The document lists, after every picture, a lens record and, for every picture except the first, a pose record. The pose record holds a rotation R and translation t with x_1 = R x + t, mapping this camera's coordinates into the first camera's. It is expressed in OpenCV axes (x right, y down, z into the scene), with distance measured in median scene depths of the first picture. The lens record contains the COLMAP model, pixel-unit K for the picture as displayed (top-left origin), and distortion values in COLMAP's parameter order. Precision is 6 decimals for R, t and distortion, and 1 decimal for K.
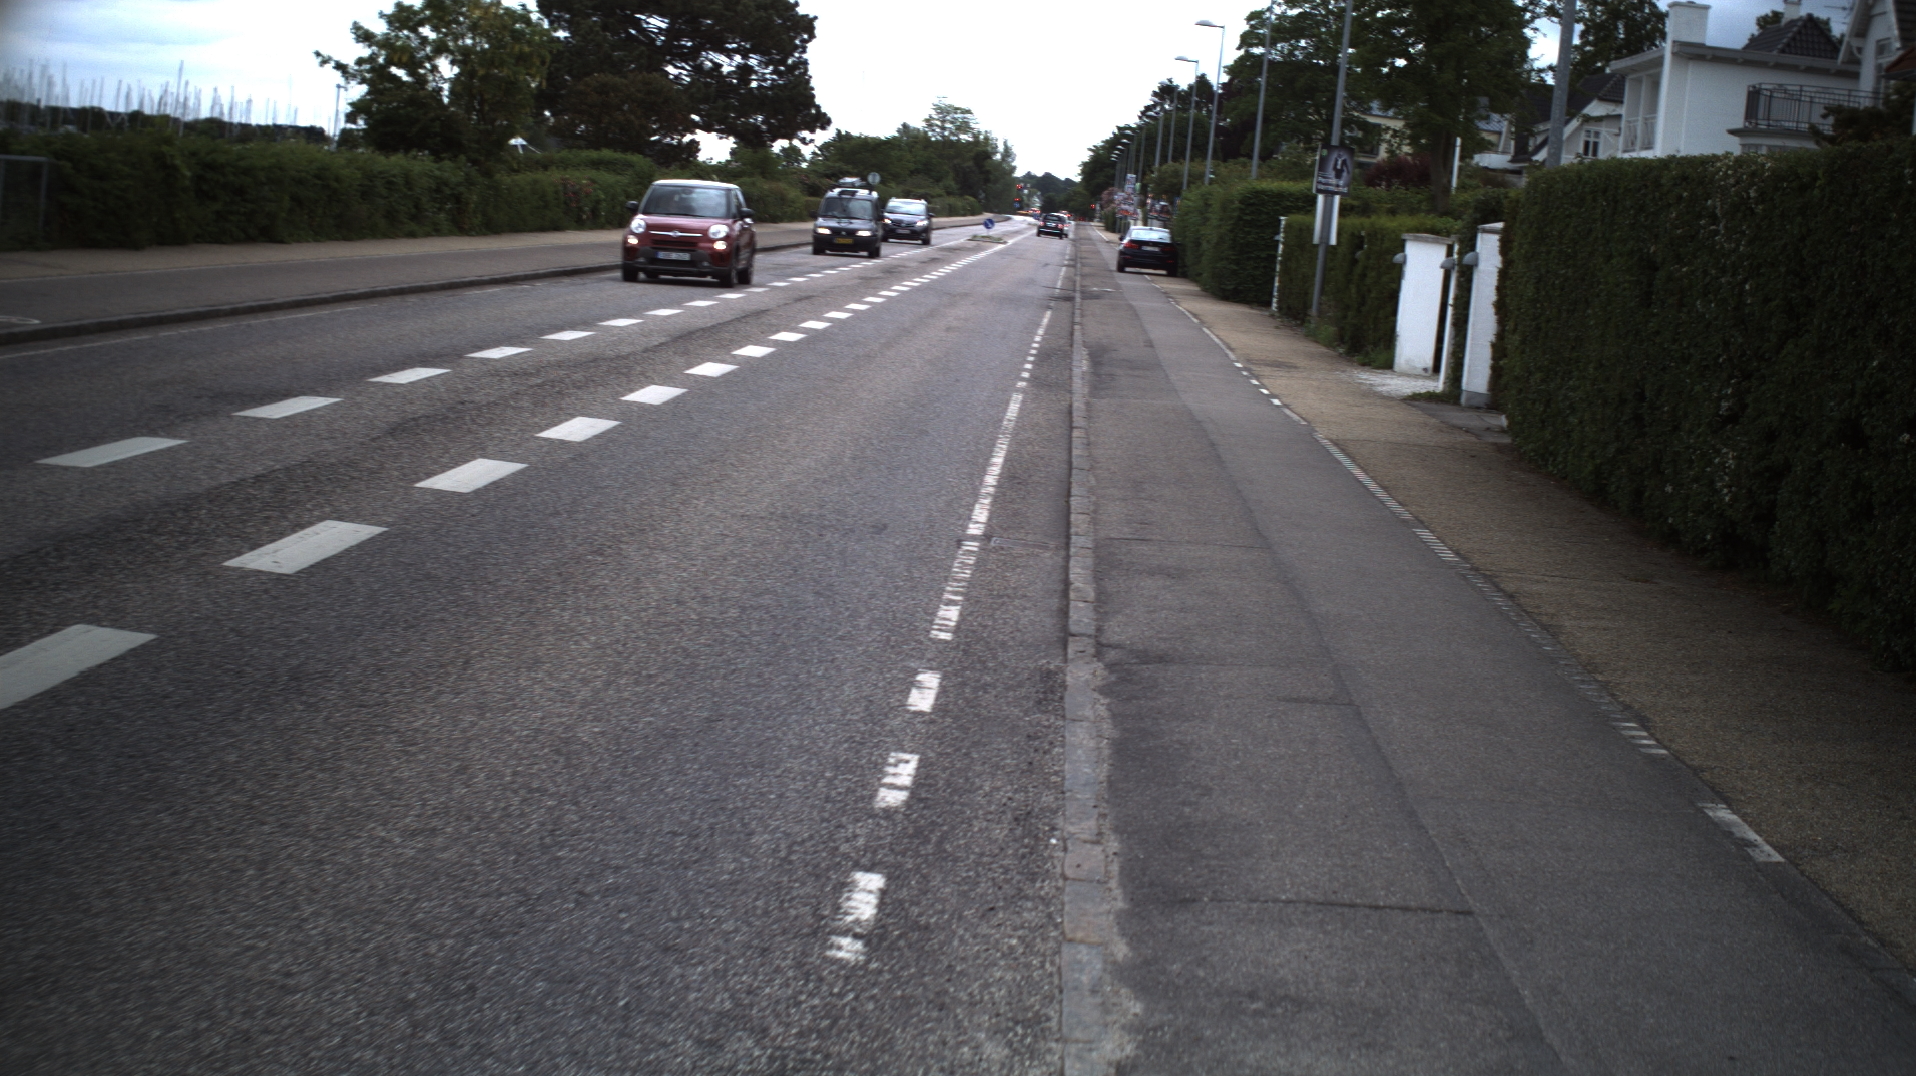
lens RADIAL K [[3349.9, 0, 958.0], [0, 3349.9, 538.0], [0, 0, 1]] dist [-0.291824, 0.311950]
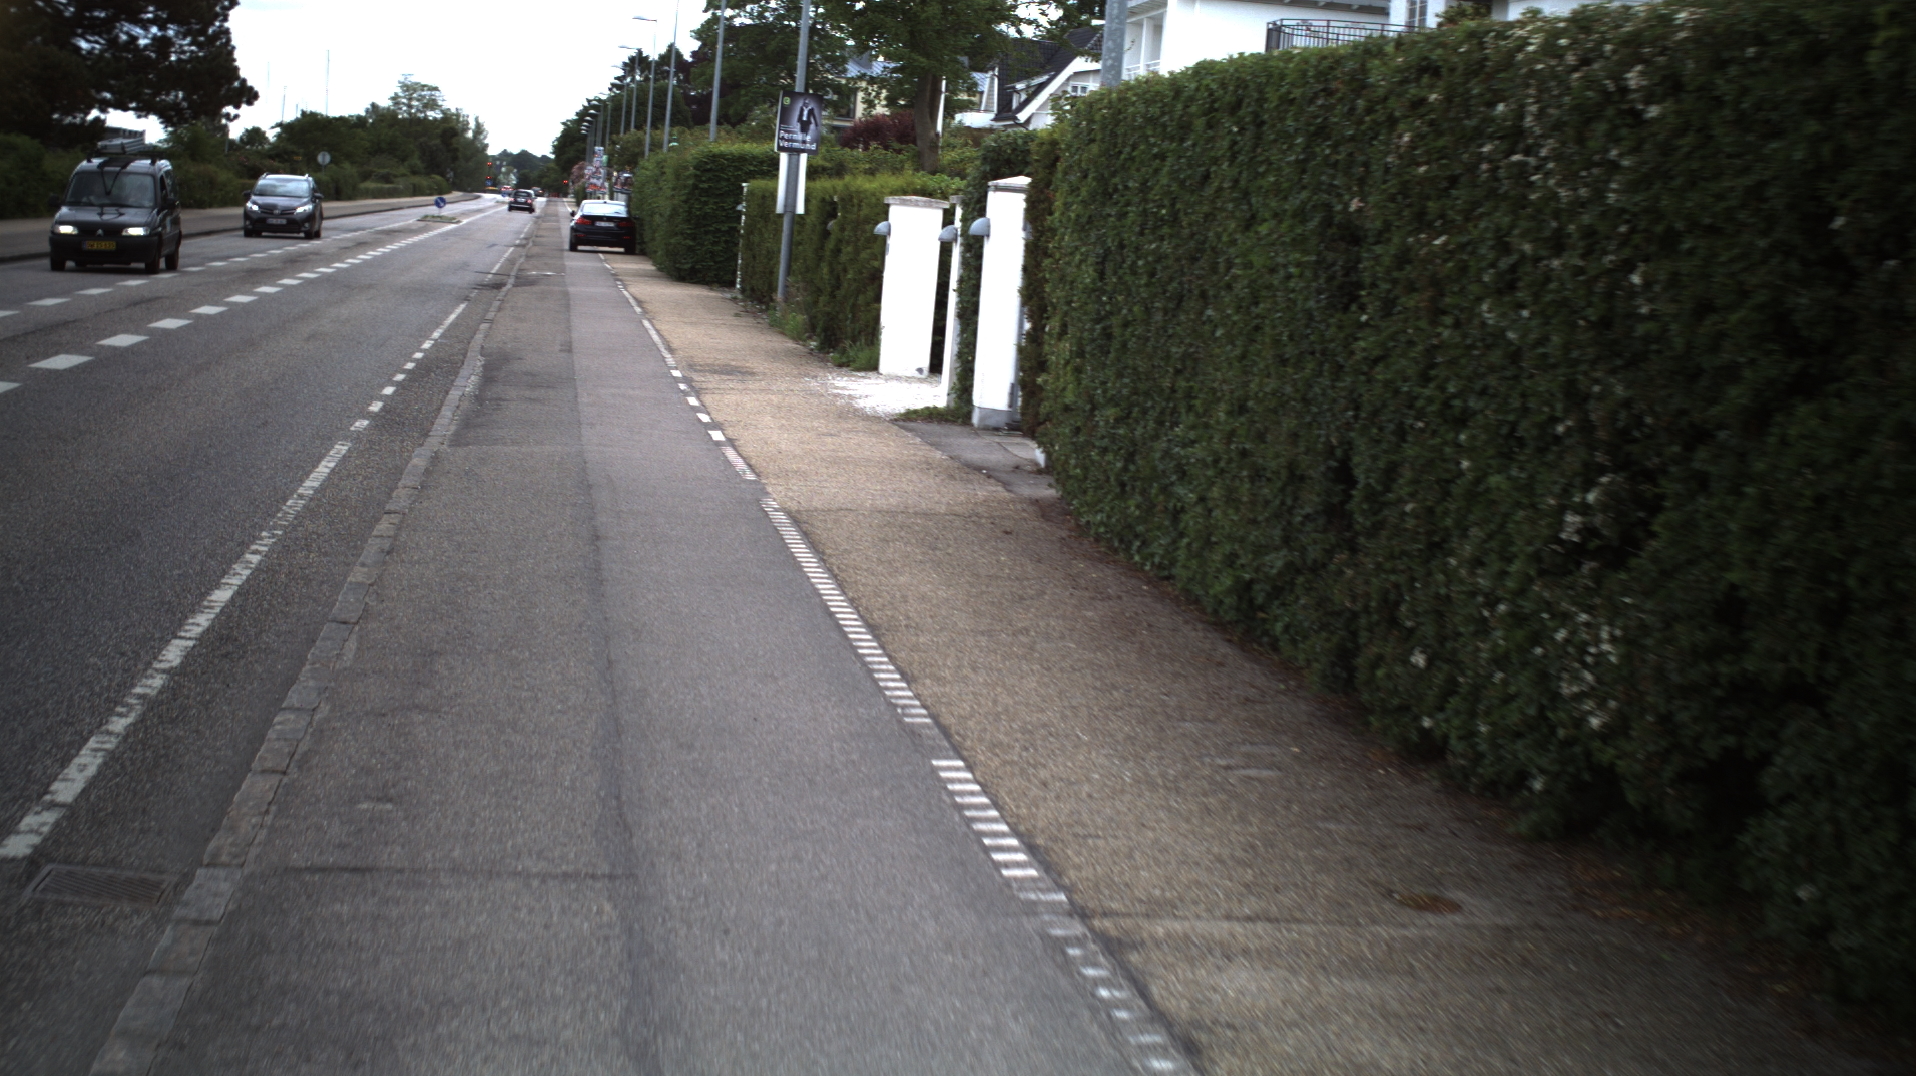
lens RADIAL K [[3349.9, 0, 958.0], [0, 3349.9, 538.0], [0, 0, 1]] dist [-0.291824, 0.311950]
pose [[0.987750, -0.036703, 0.151665, 0.026420], [0.035456, 0.999312, 0.010922, -0.017837], [-0.151962, -0.005411, 0.988372, 0.204095]]
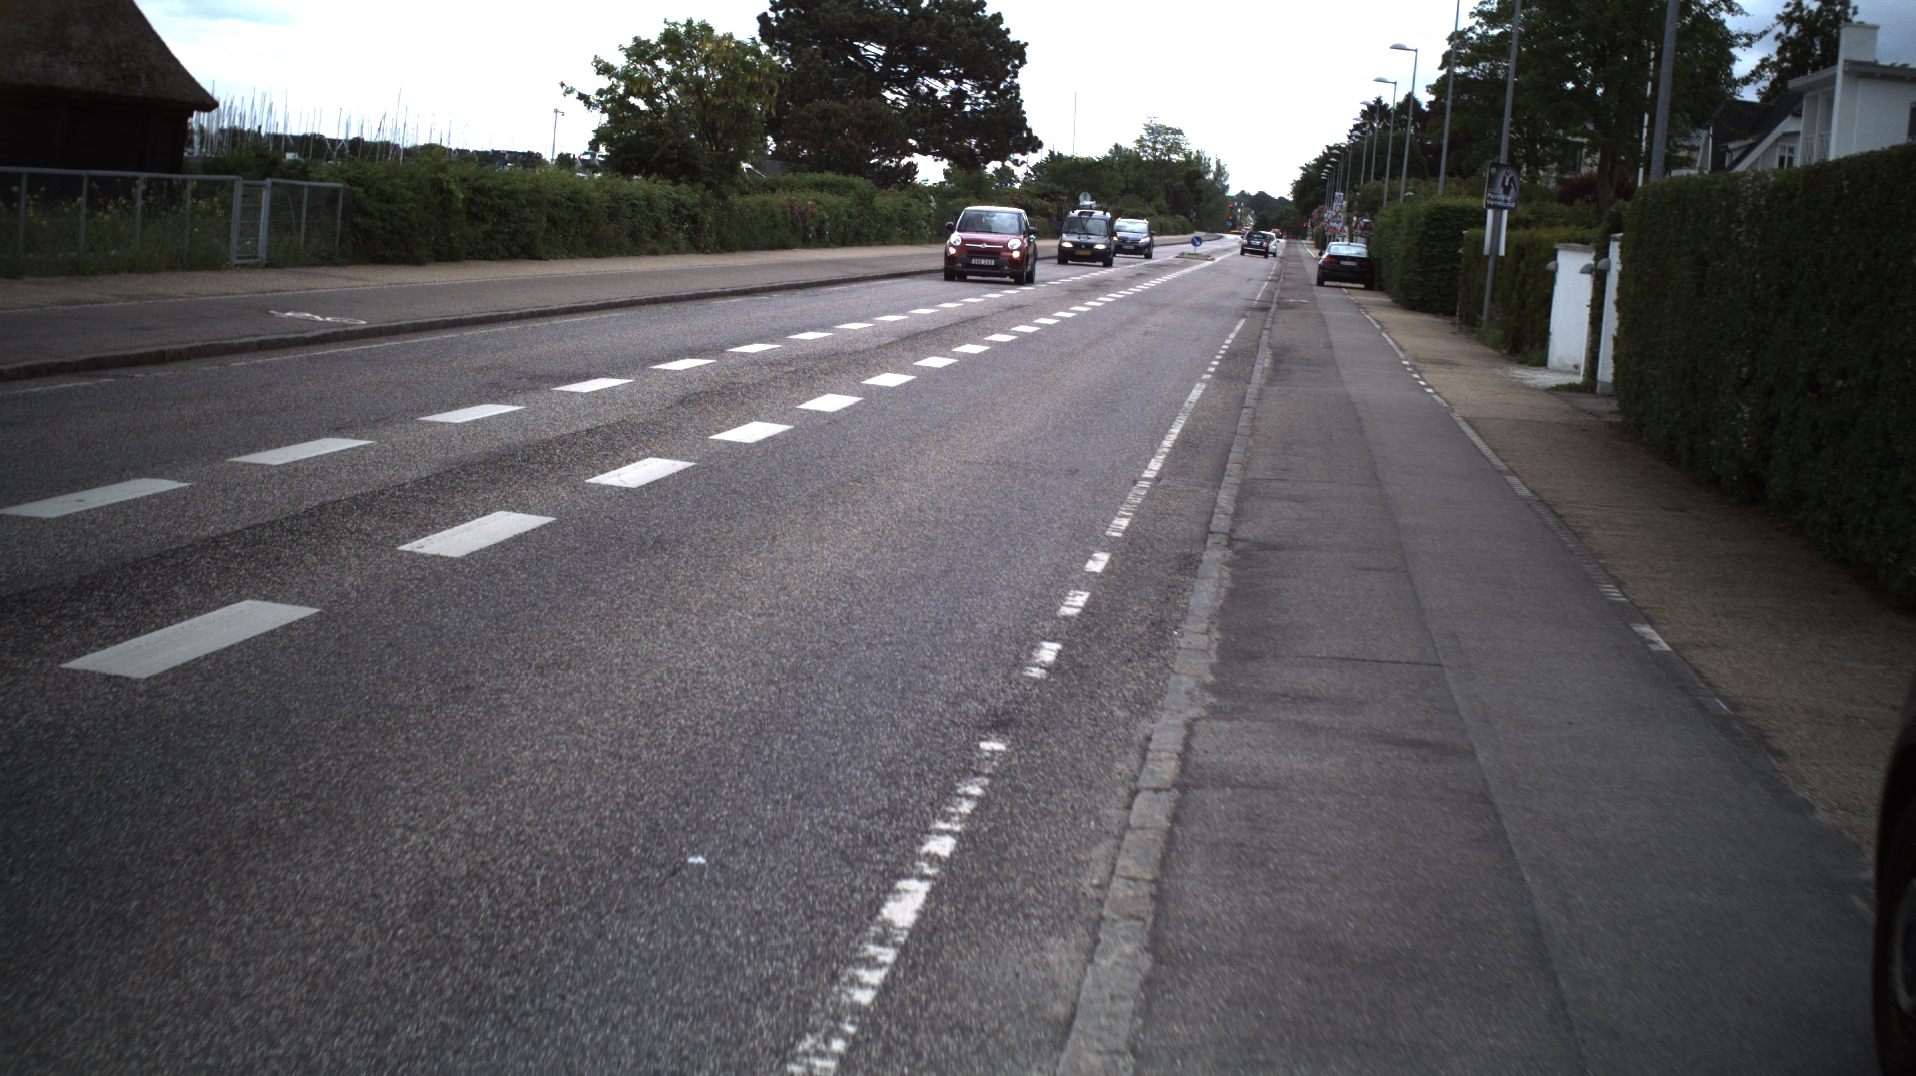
lens RADIAL K [[3349.9, 0, 958.0], [0, 3349.9, 538.0], [0, 0, 1]] dist [-0.291824, 0.311950]
pose [[0.997912, -0.004259, -0.064452, 0.005633], [0.003872, 0.999974, -0.006136, 0.011365], [0.064476, 0.005873, 0.997902, -0.102898]]
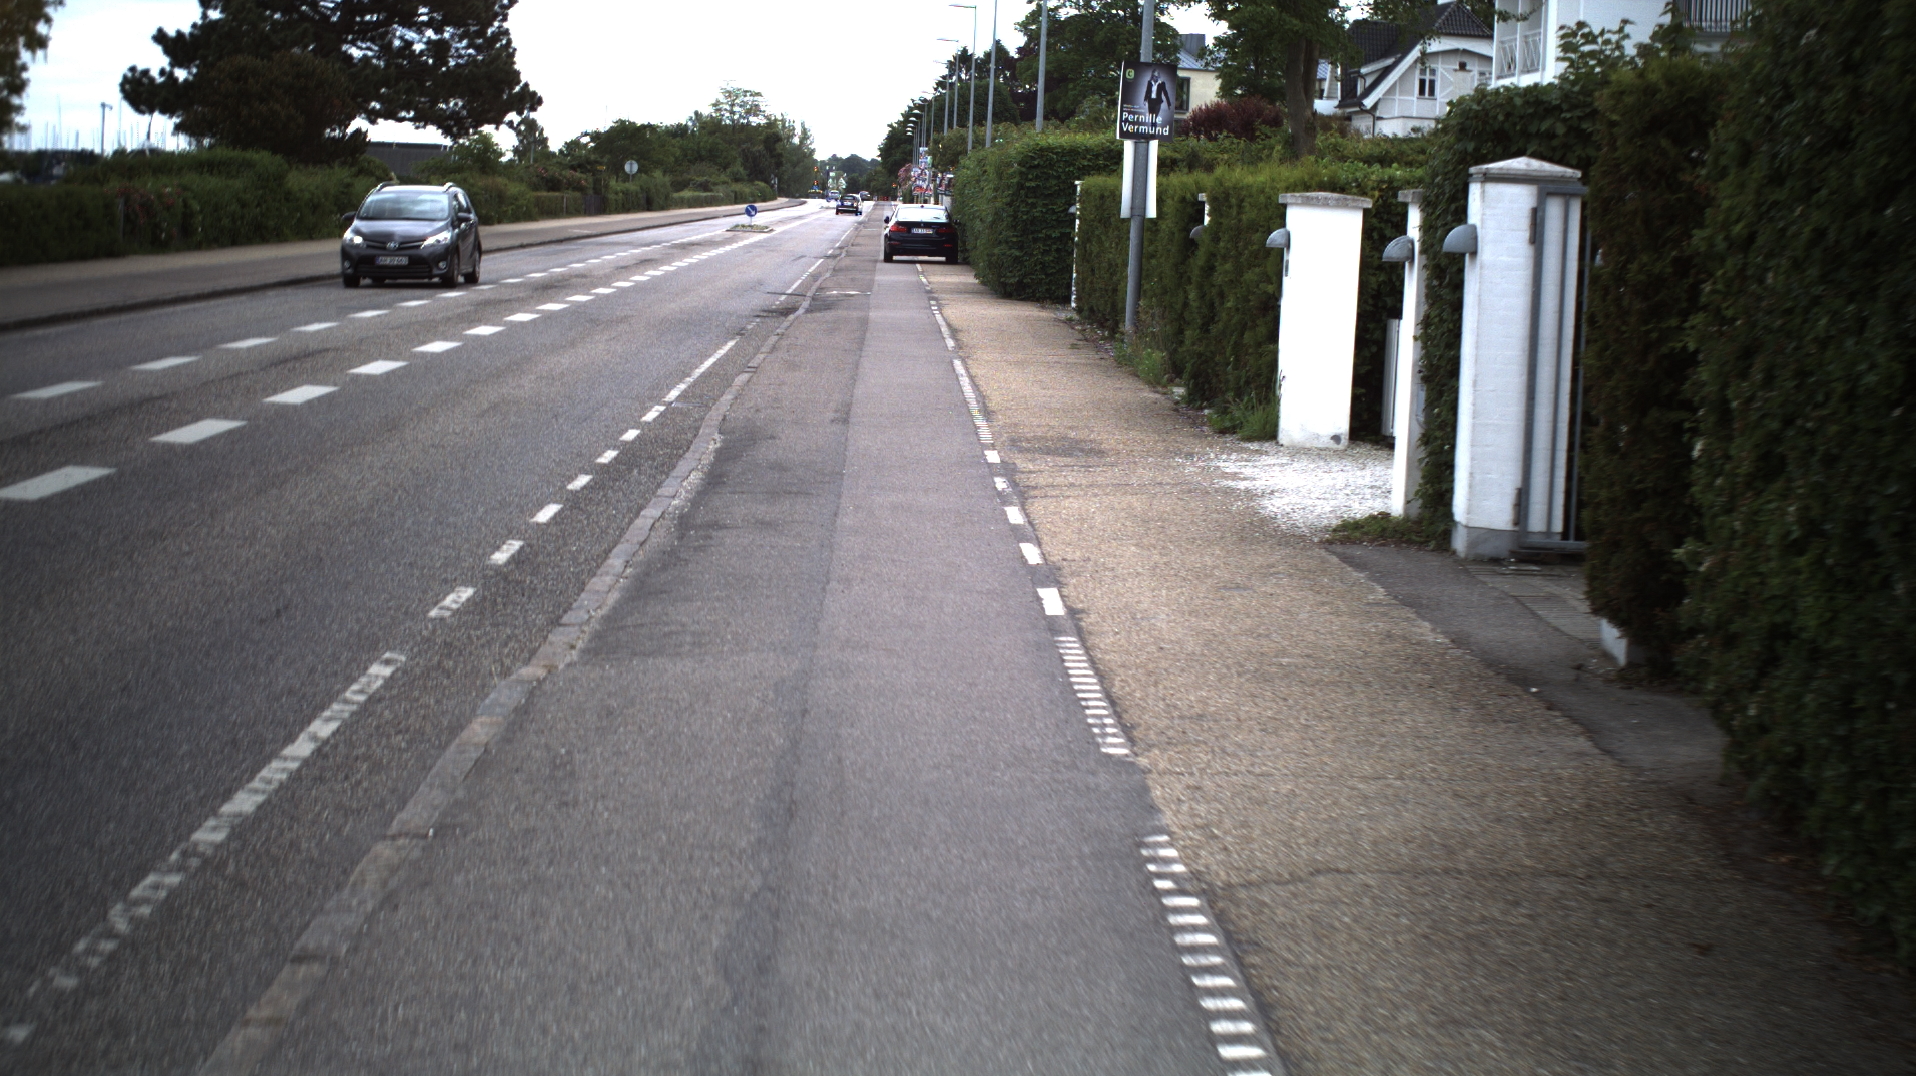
lens RADIAL K [[3349.9, 0, 958.0], [0, 3349.9, 538.0], [0, 0, 1]] dist [-0.291824, 0.311950]
pose [[0.996922, -0.059656, 0.050866, 0.044508], [0.059371, 0.998211, 0.007091, -0.037958], [-0.051198, -0.004049, 0.998680, 0.410845]]
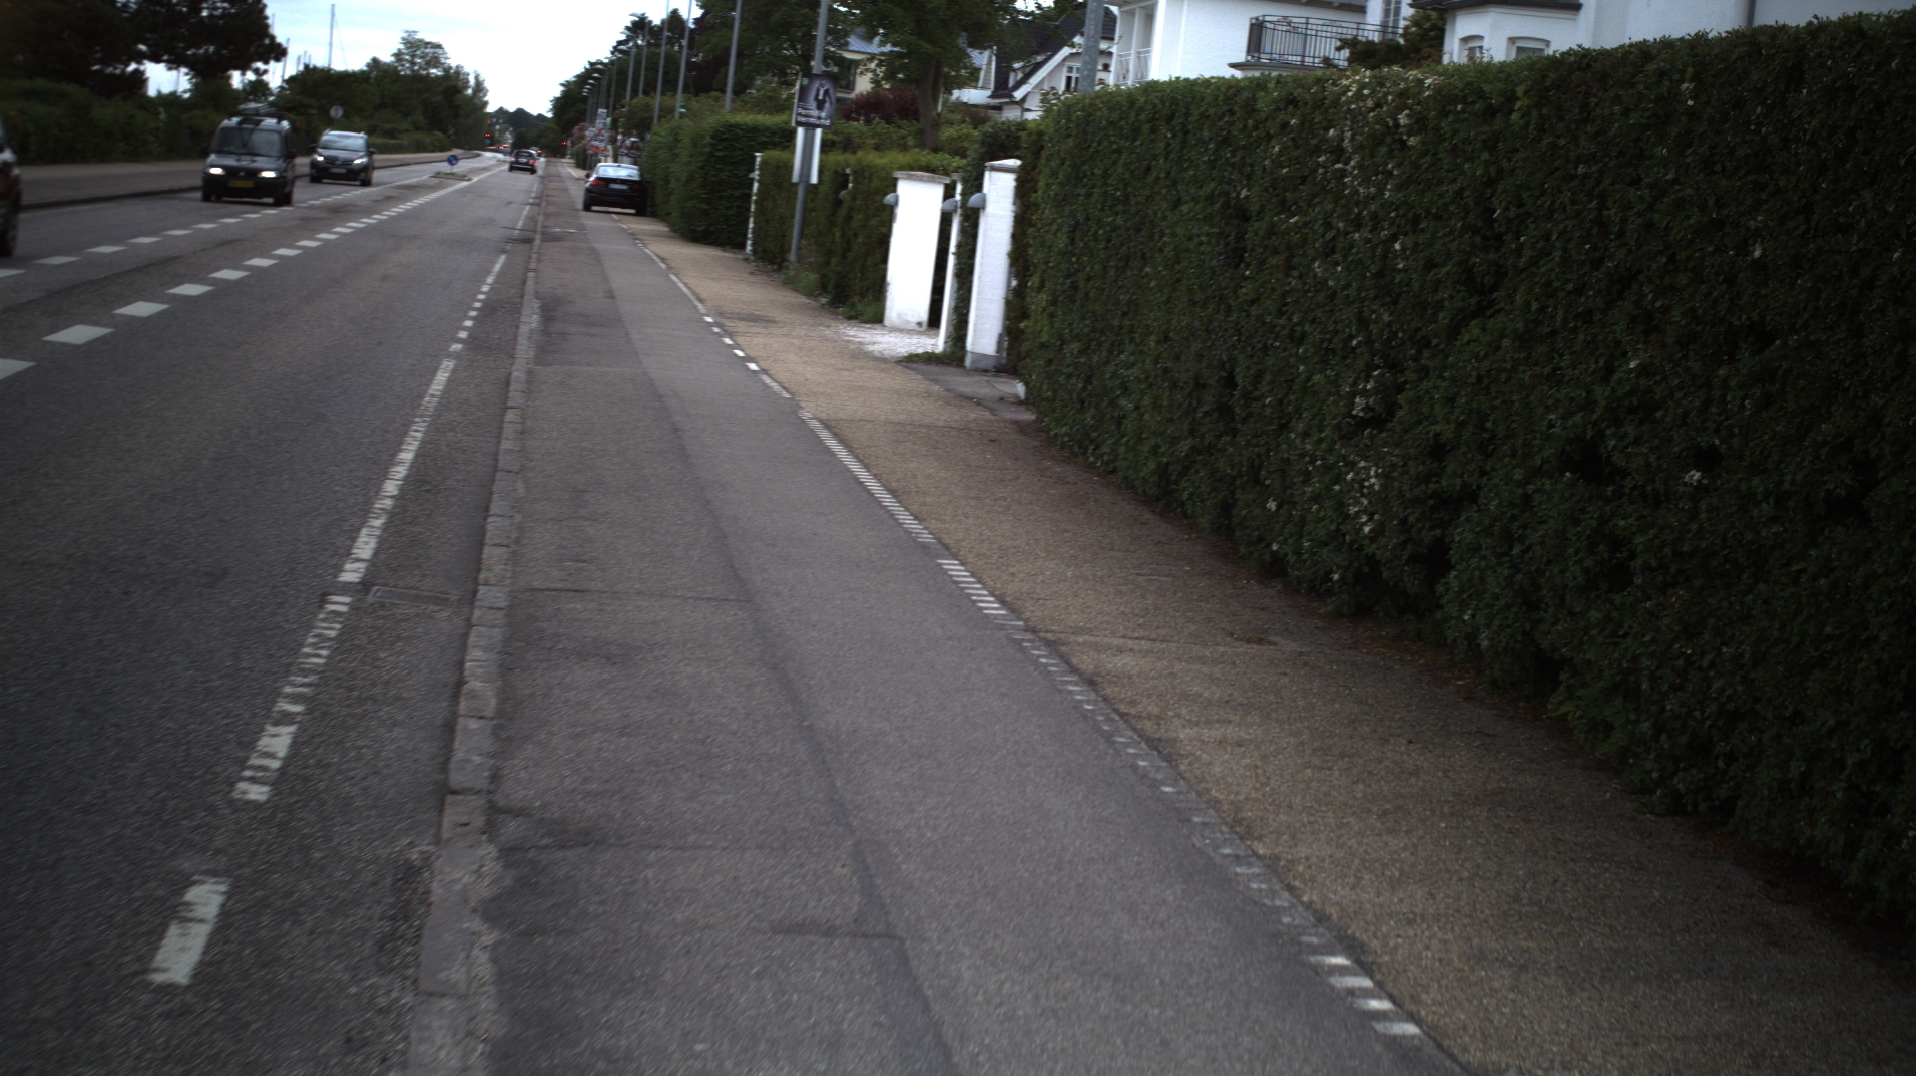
lens RADIAL K [[3349.9, 0, 958.0], [0, 3349.9, 538.0], [0, 0, 1]] dist [-0.291824, 0.311950]
pose [[0.987628, -0.005864, 0.156706, 0.008837], [0.002920, 0.999815, 0.019008, -0.009310], [-0.156788, -0.018315, 0.987462, 0.101726]]
